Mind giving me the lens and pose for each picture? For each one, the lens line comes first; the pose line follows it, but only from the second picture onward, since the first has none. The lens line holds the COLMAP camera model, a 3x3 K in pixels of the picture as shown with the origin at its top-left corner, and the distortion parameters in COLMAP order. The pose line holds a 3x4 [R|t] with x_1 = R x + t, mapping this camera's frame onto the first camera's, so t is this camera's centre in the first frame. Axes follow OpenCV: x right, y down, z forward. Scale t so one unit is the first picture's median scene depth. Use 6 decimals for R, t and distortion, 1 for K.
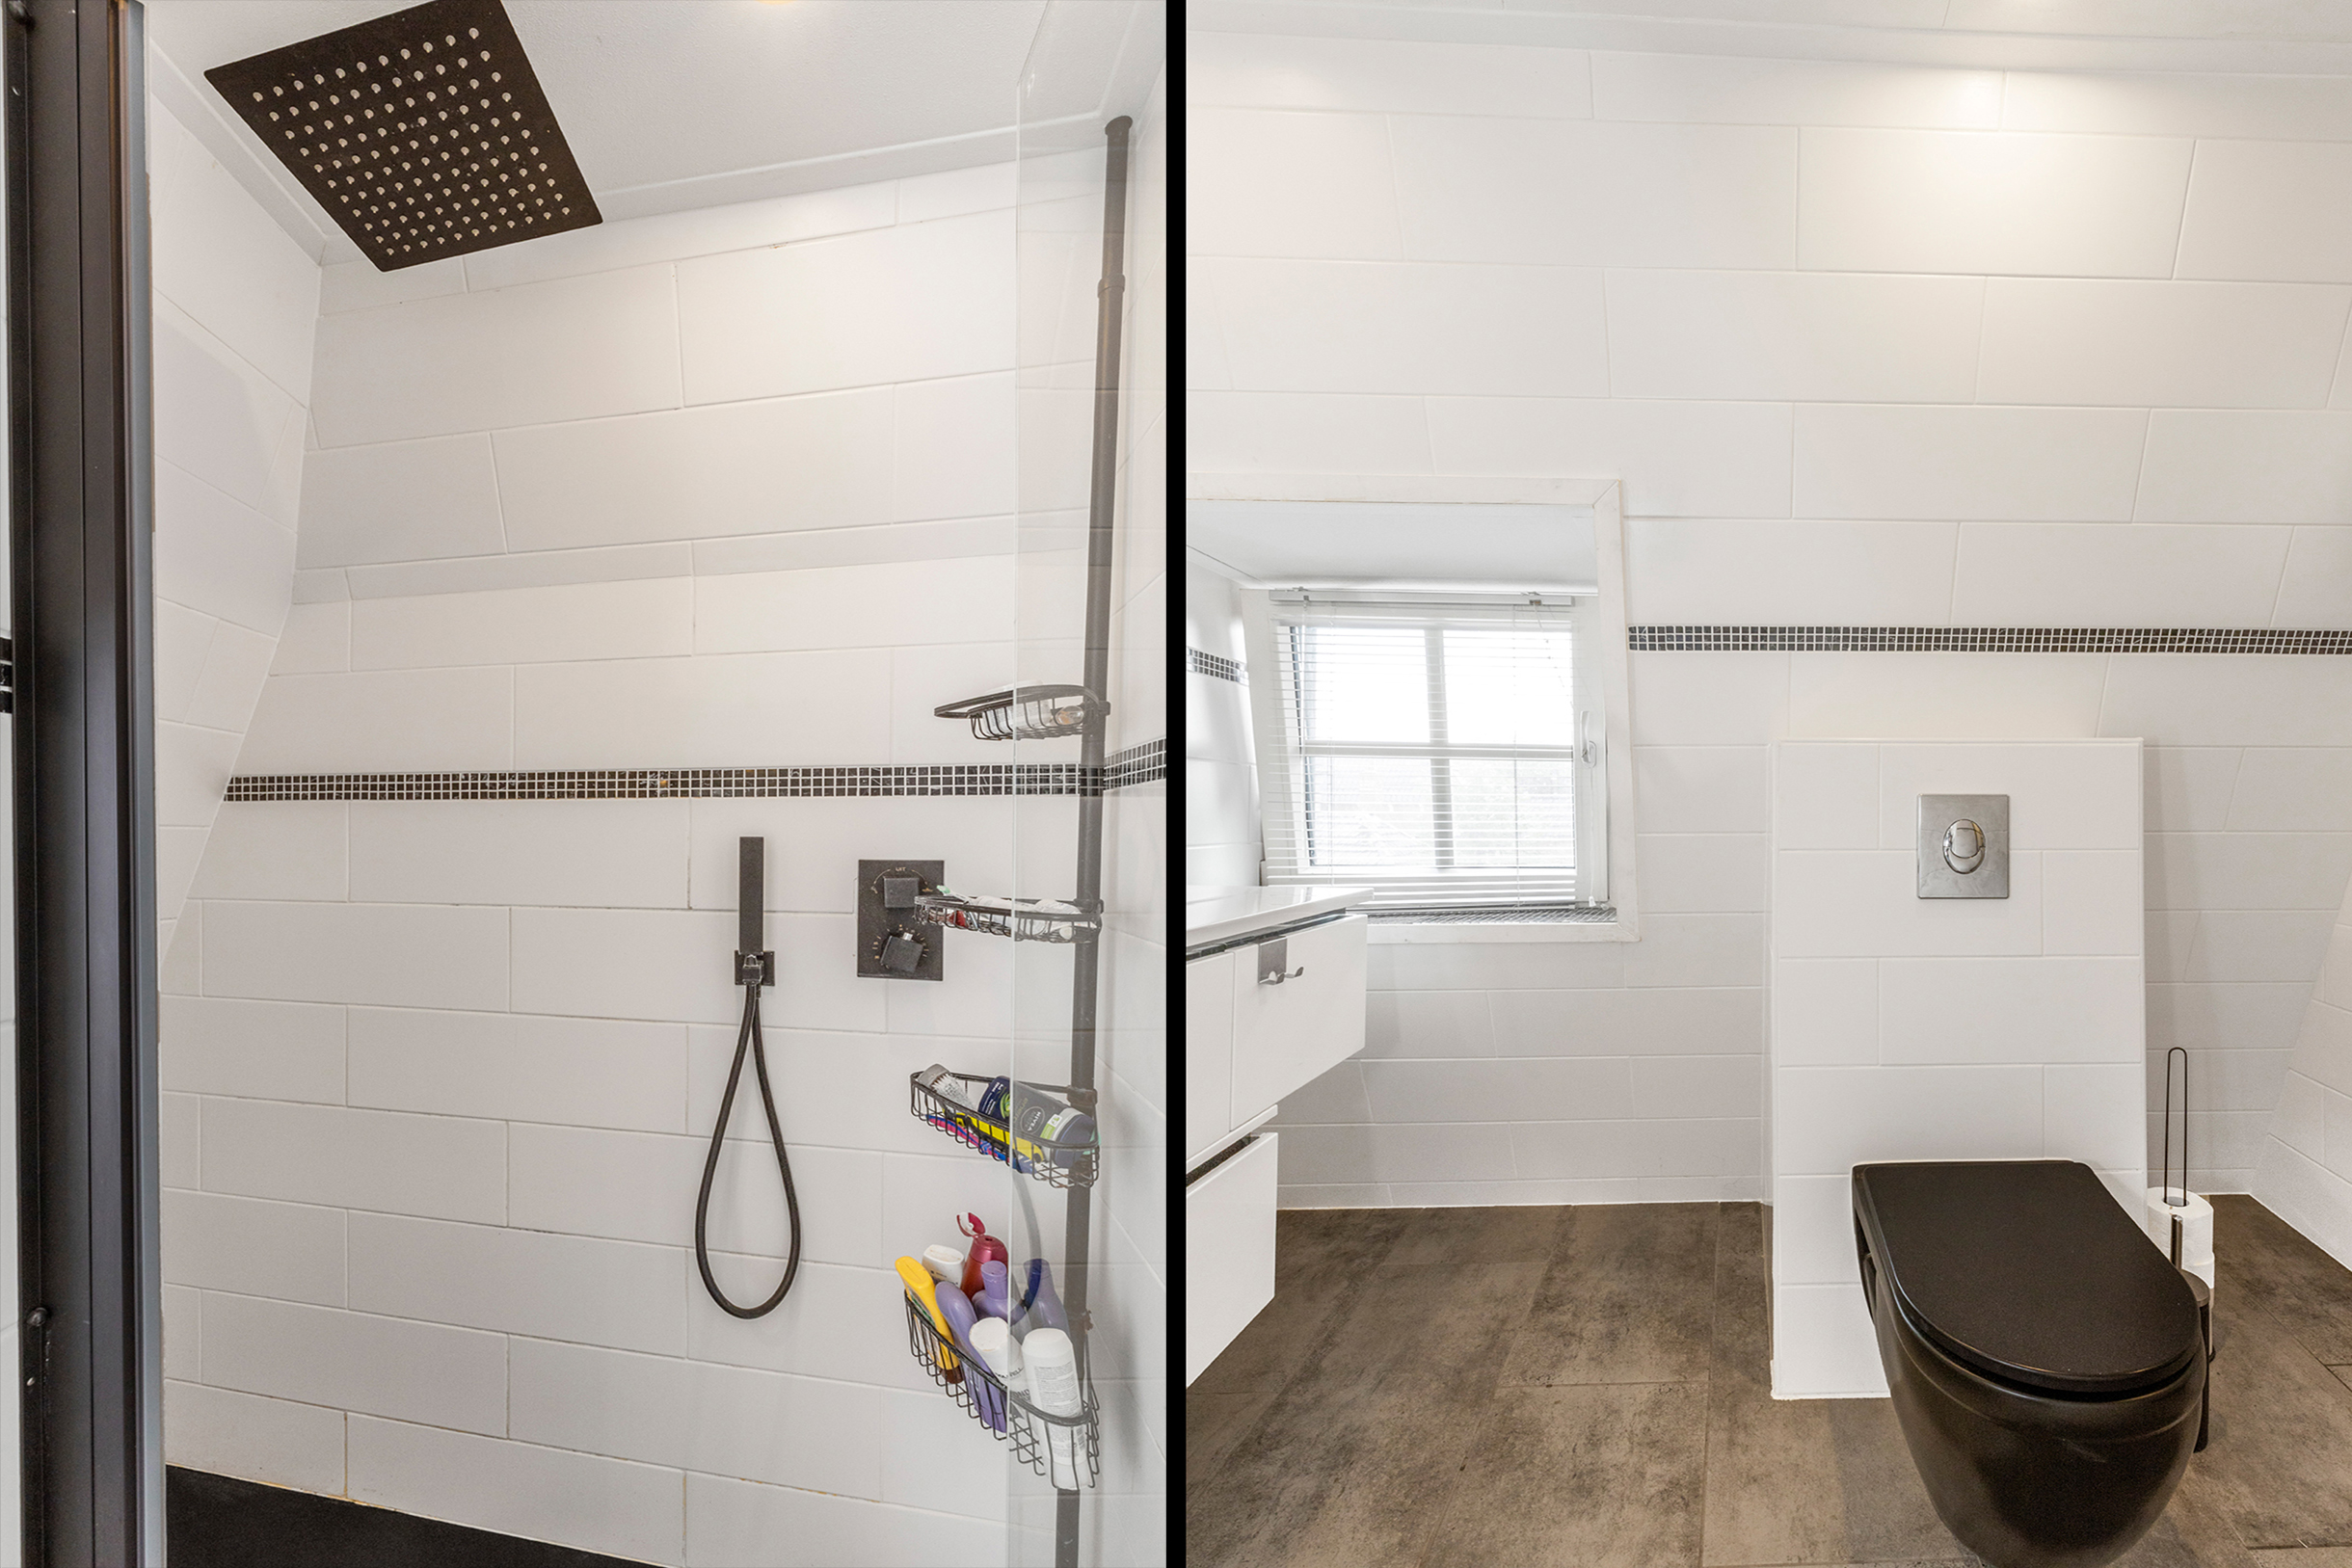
lens RADIAL K [[1011.1, 0, 1174.4], [0, 1011.1, 876.3], [0, 0, 1]] dist [0.003198, 0.000048]
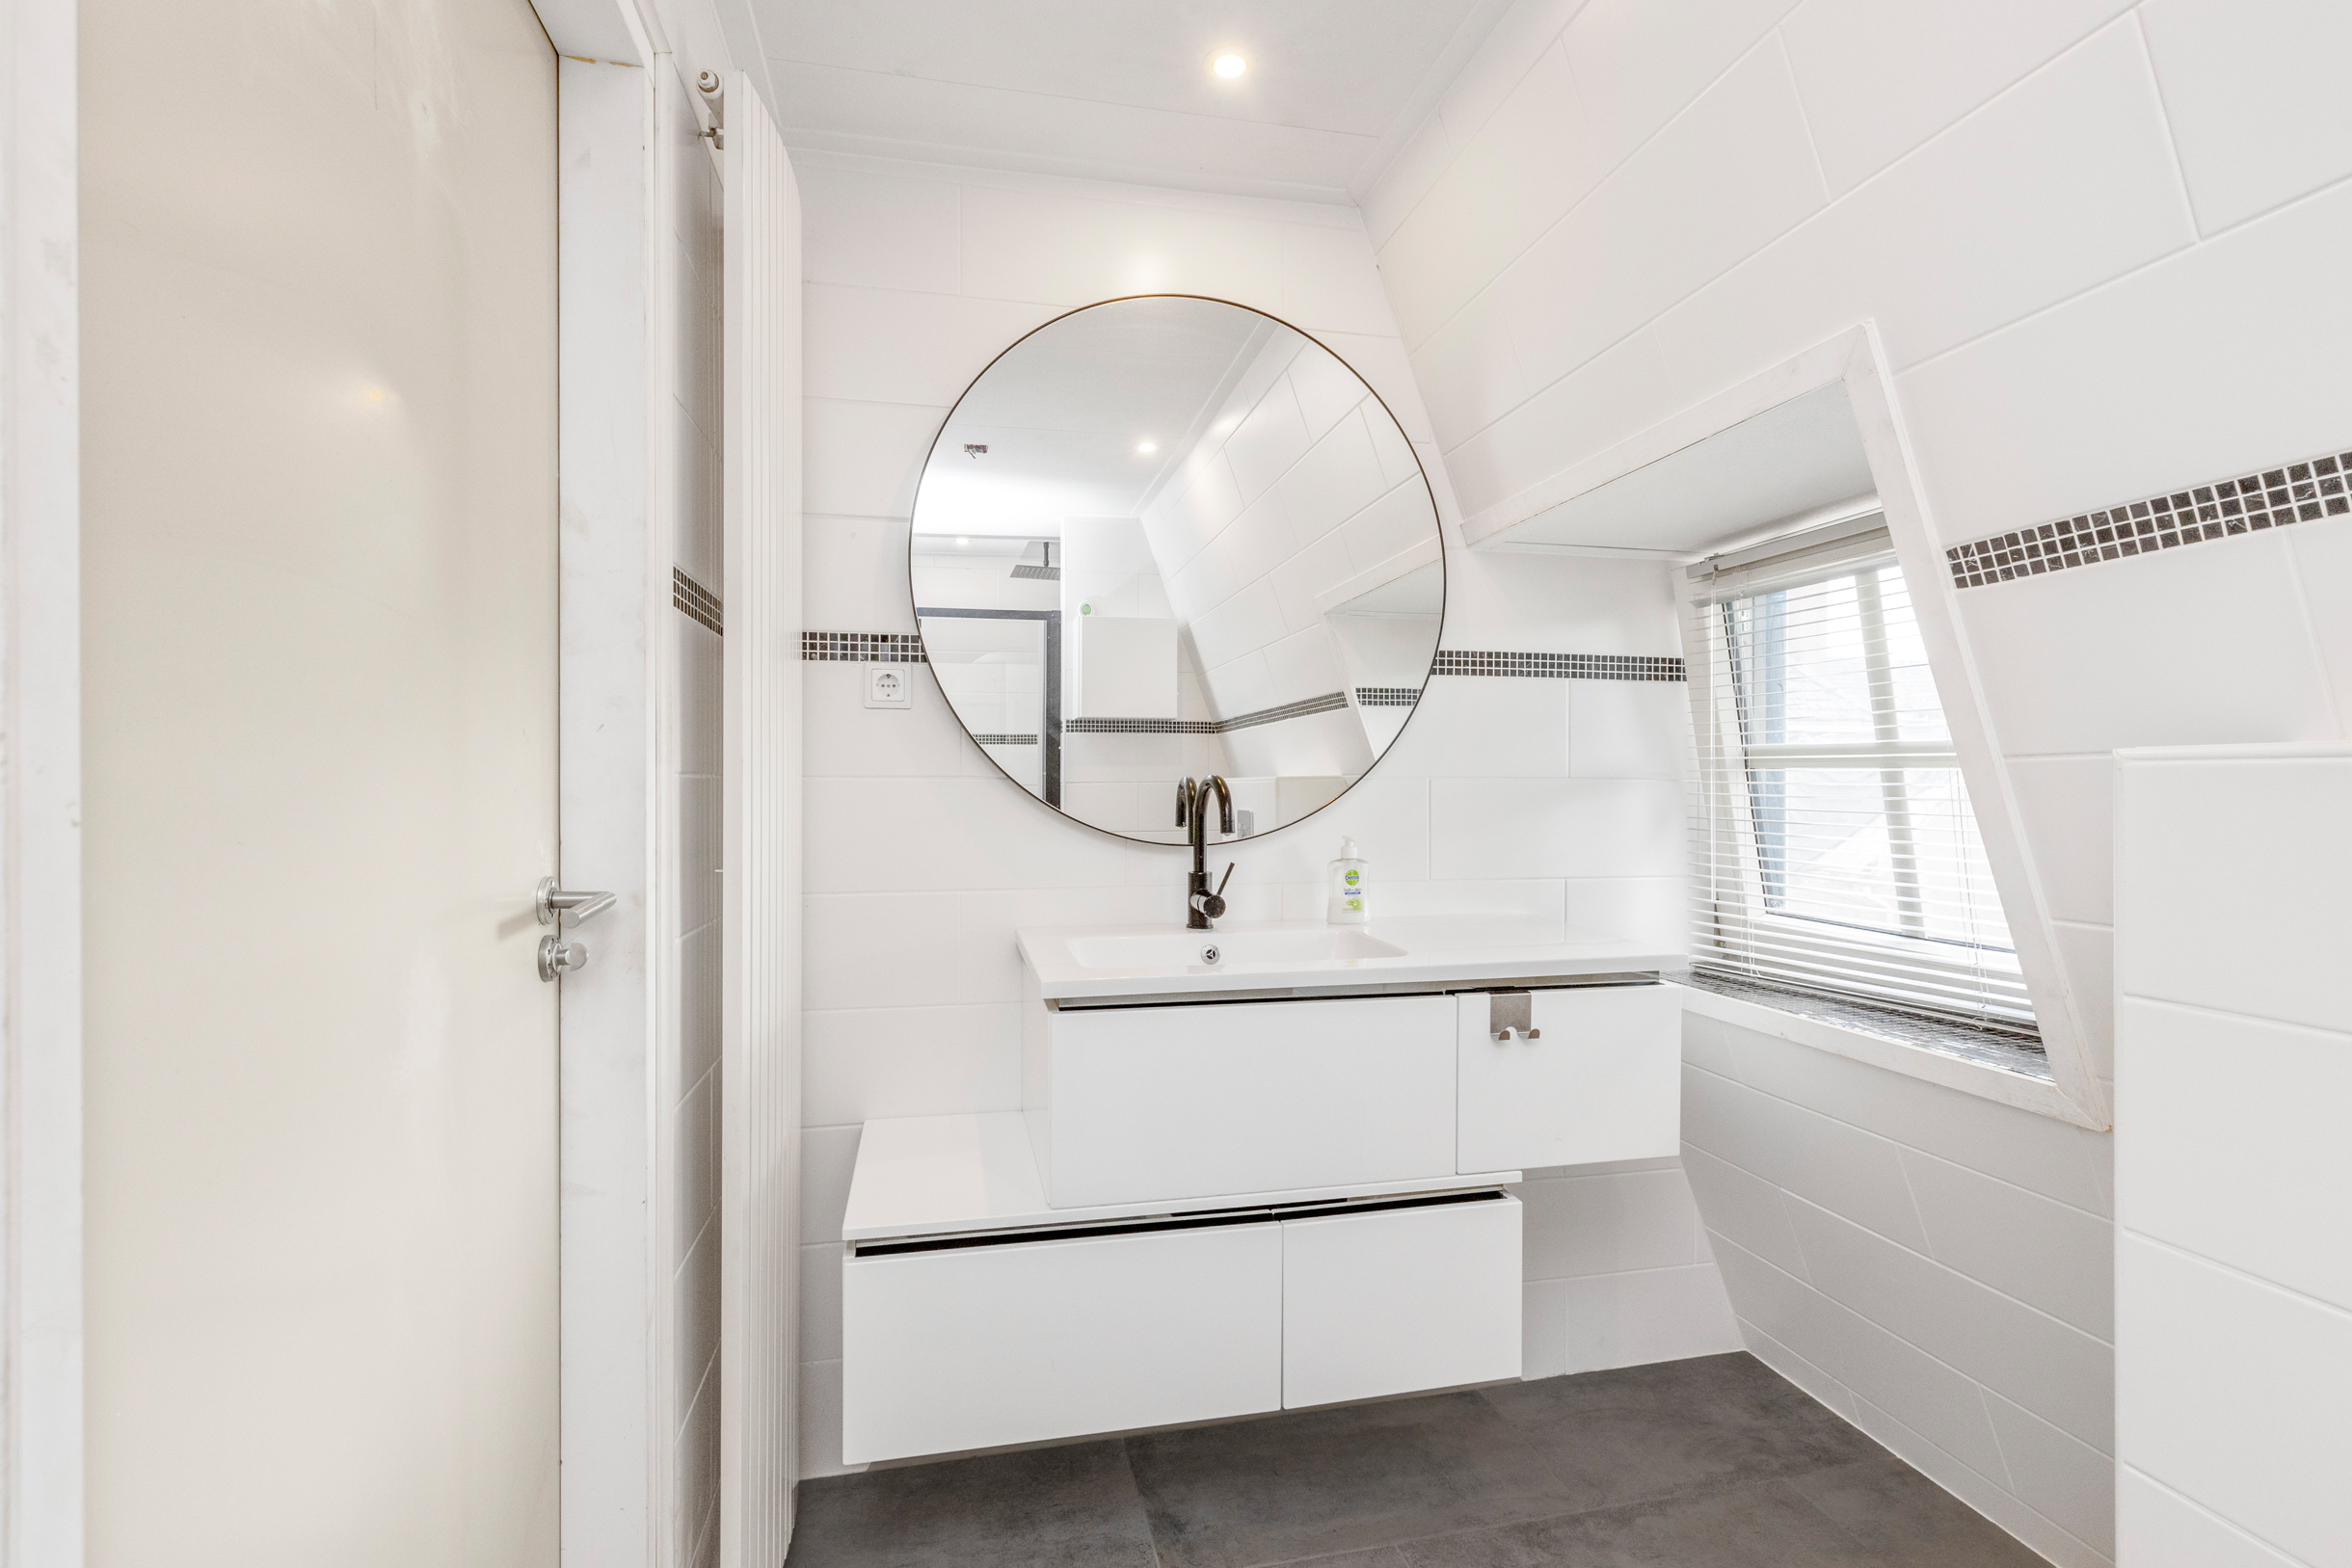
lens RADIAL K [[1084.4, 0, 1151.1], [0, 1084.4, 844.2], [0, 0, 1]] dist [0.002208, 0.000530]
pose [[0.206108, 0.044171, -0.977532, 0.910196], [-0.008261, 0.999024, 0.043400, -0.103185], [0.978494, -0.000869, 0.206271, 0.432834]]
